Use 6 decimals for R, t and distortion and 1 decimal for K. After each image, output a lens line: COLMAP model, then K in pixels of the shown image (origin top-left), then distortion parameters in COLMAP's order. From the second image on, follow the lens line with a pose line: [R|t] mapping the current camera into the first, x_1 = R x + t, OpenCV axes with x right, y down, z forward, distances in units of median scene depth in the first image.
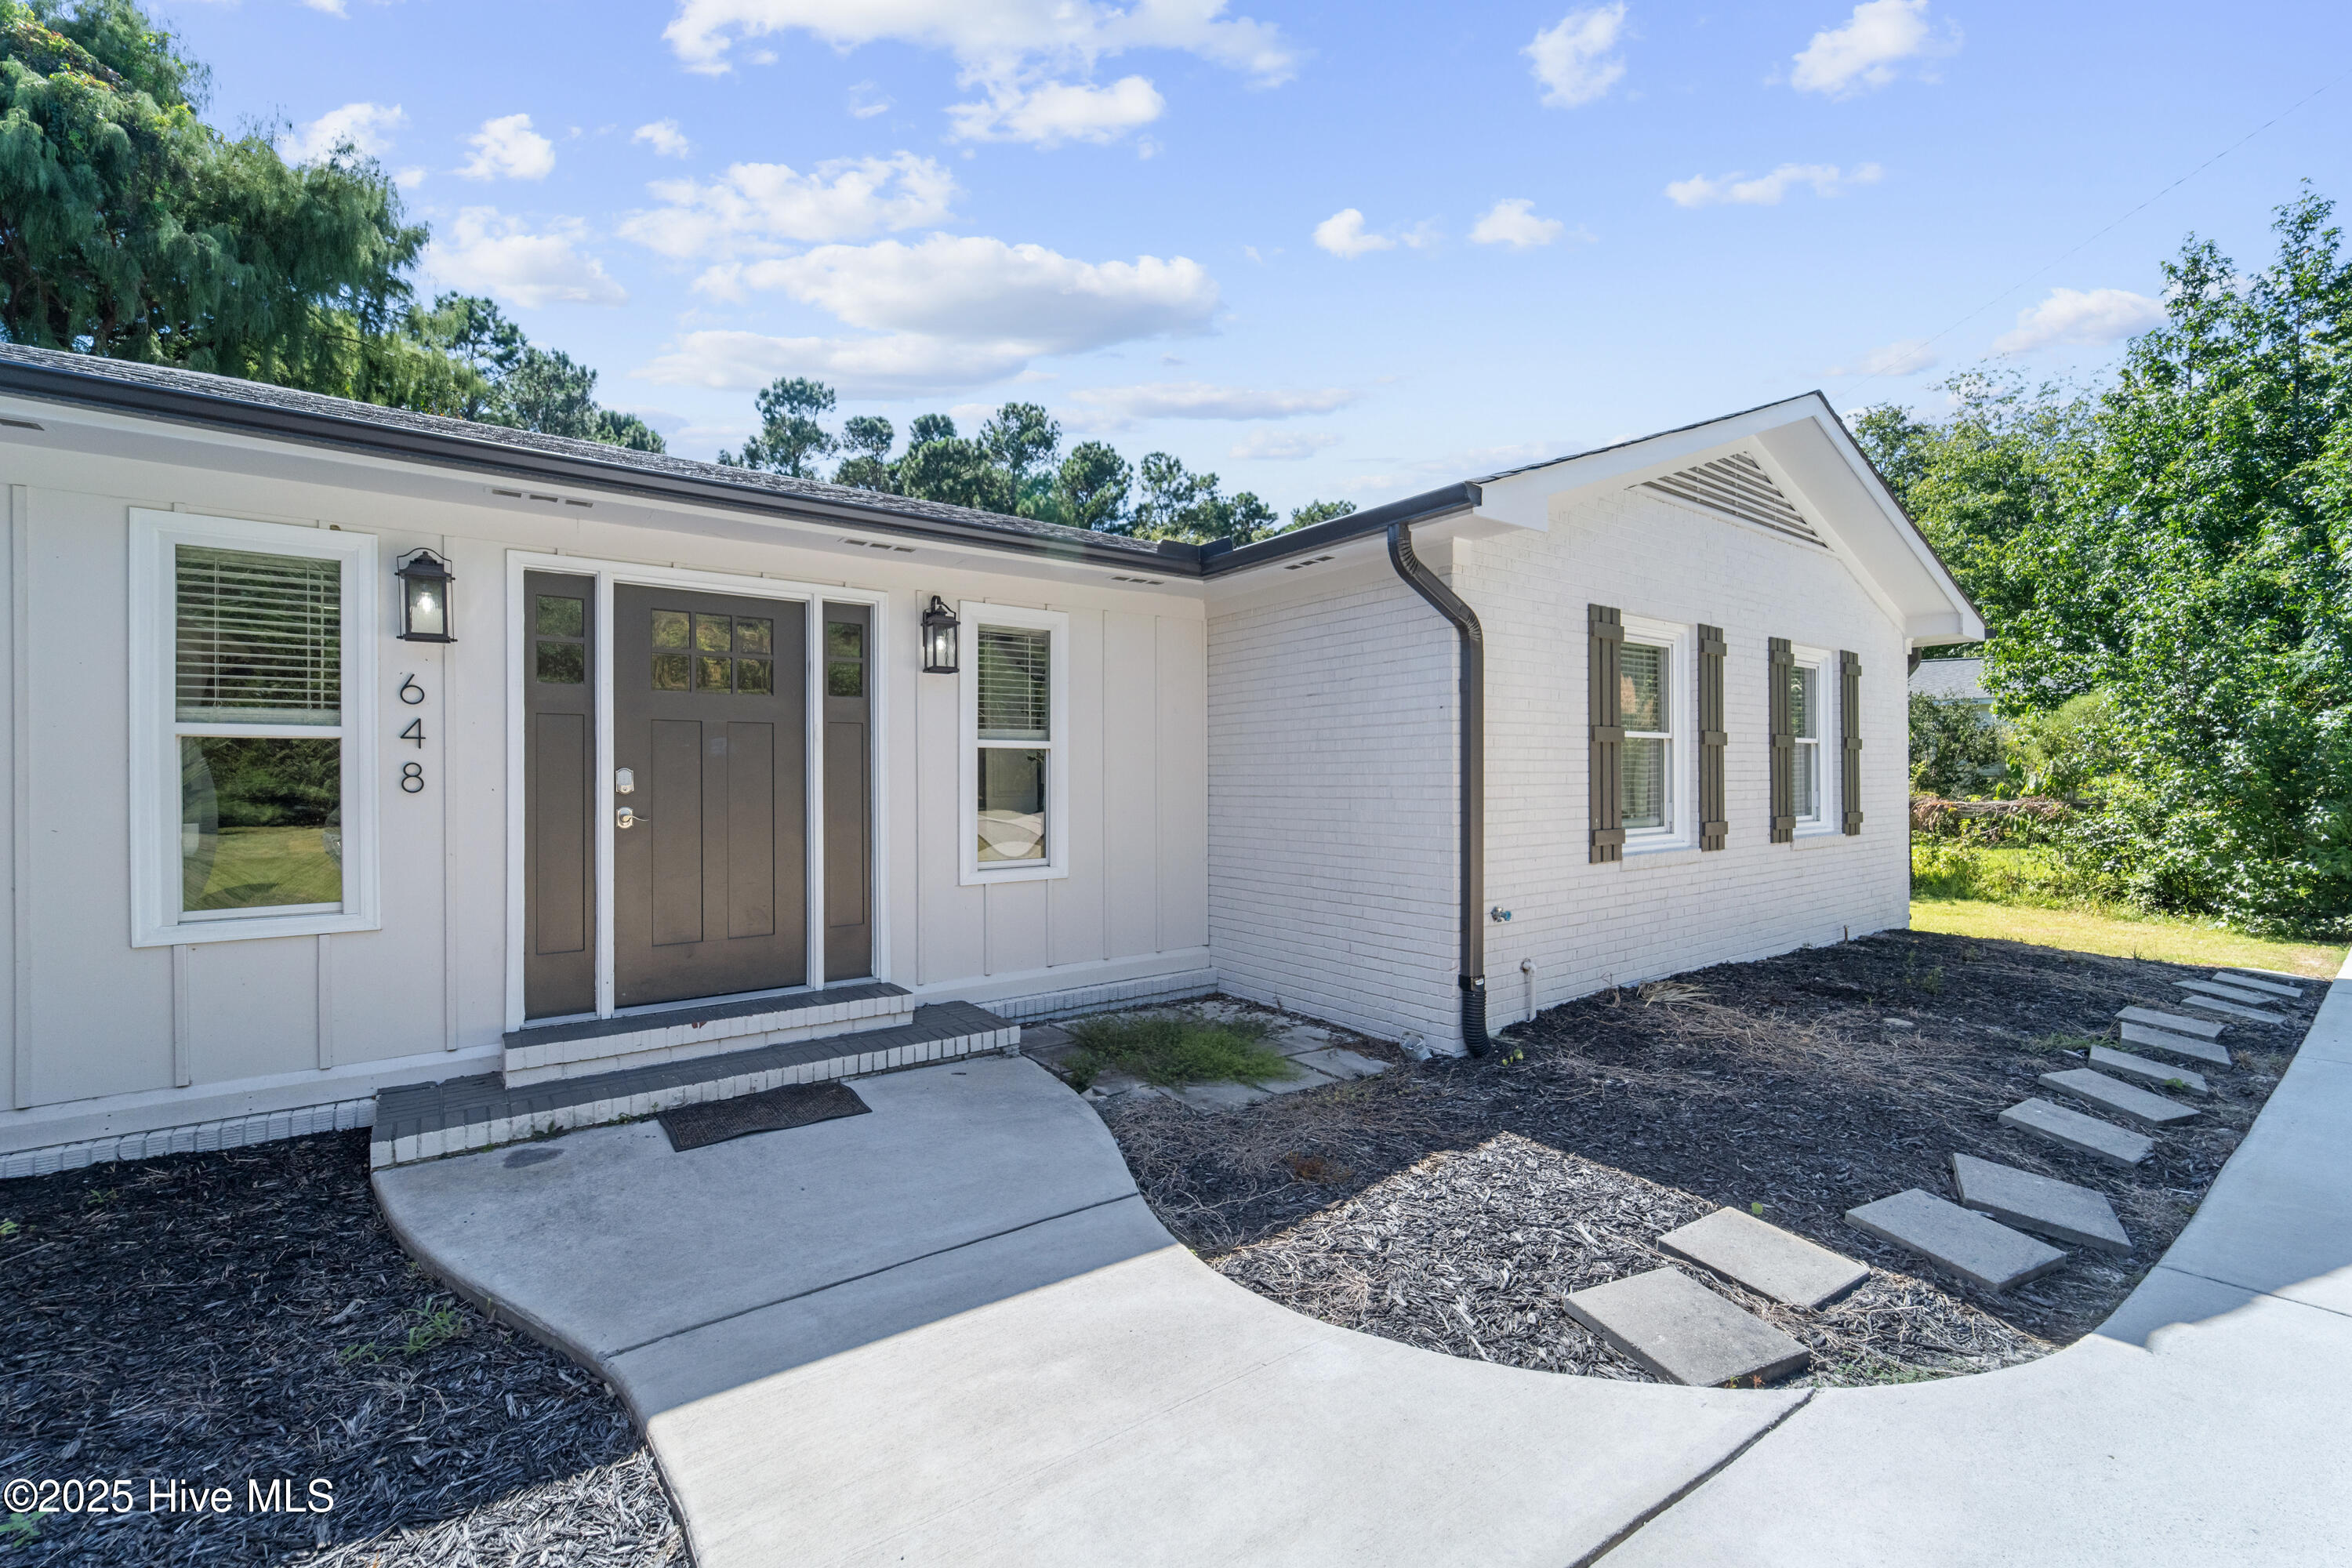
lens RADIAL K [[951.1, 0, 1157.6], [0, 951.1, 781.7], [0, 0, 1]] dist [0.008622, -0.005369]
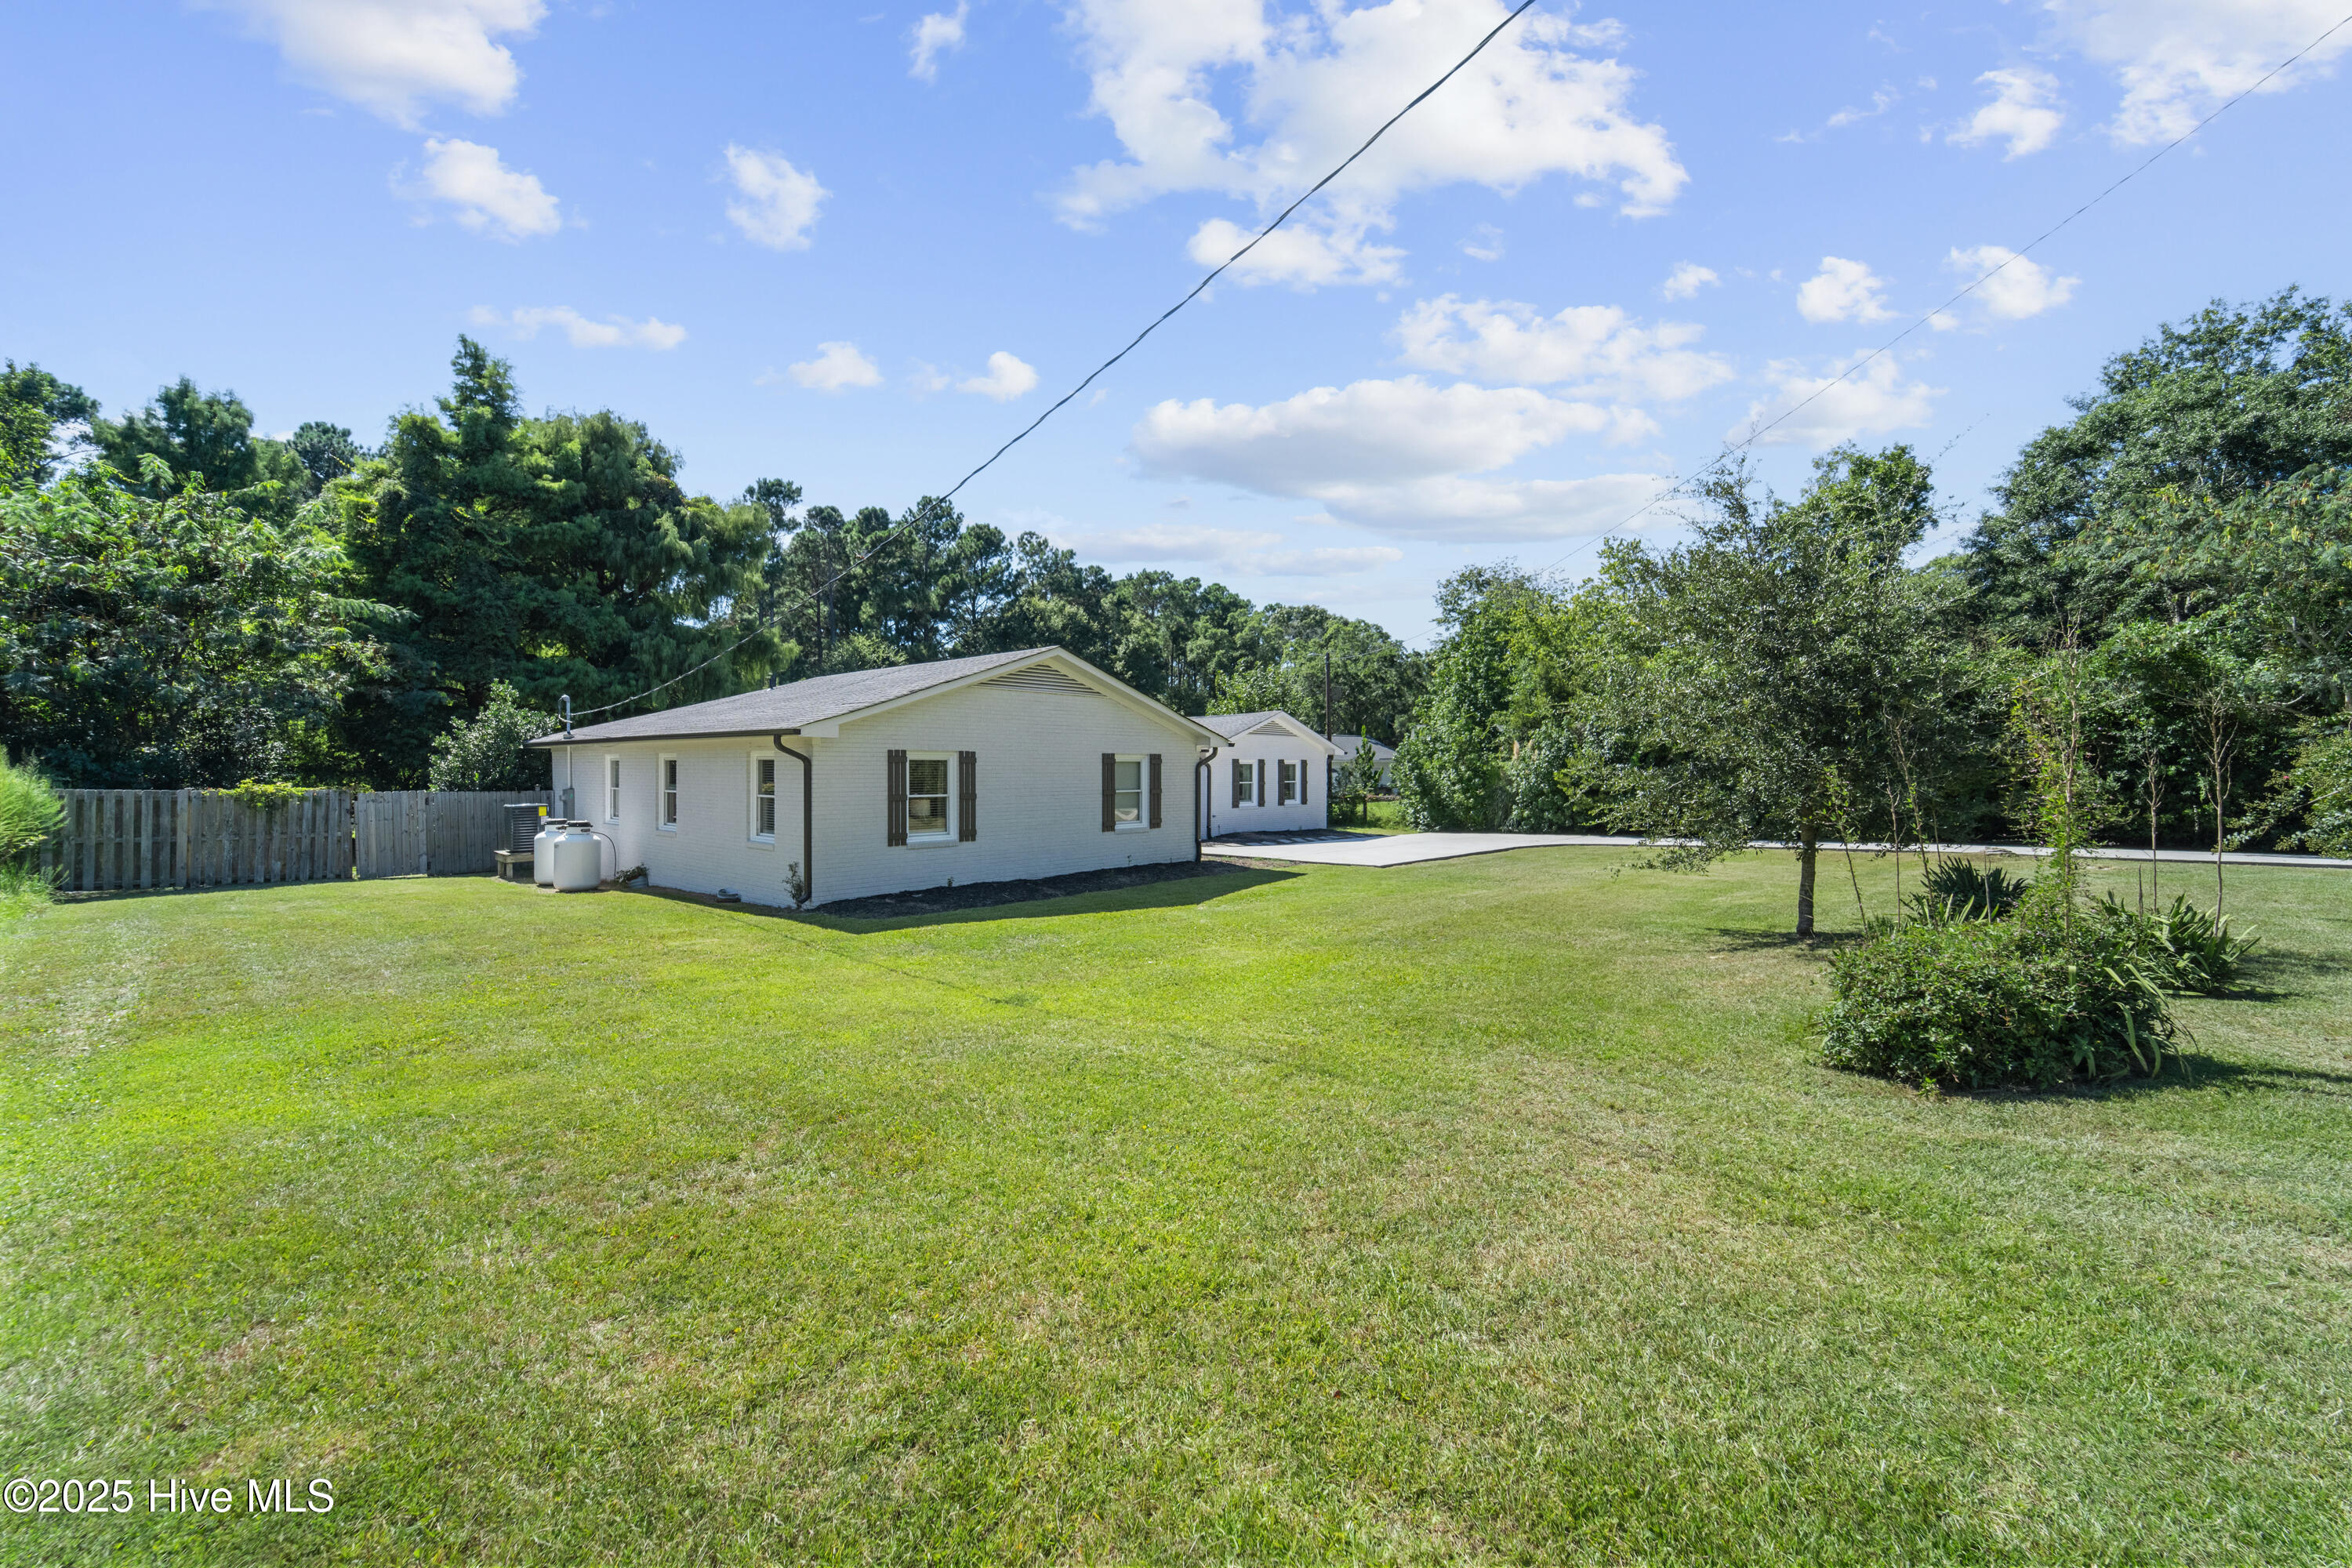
lens RADIAL K [[948.9, 0, 1166.3], [0, 948.9, 792.1], [0, 0, 1]] dist [0.000527, -0.000802]
pose [[0.978355, 0.004805, 0.206878, -1.031005], [-0.009572, 0.999711, 0.022050, -0.120169], [-0.206712, -0.023553, 0.978118, -4.245323]]
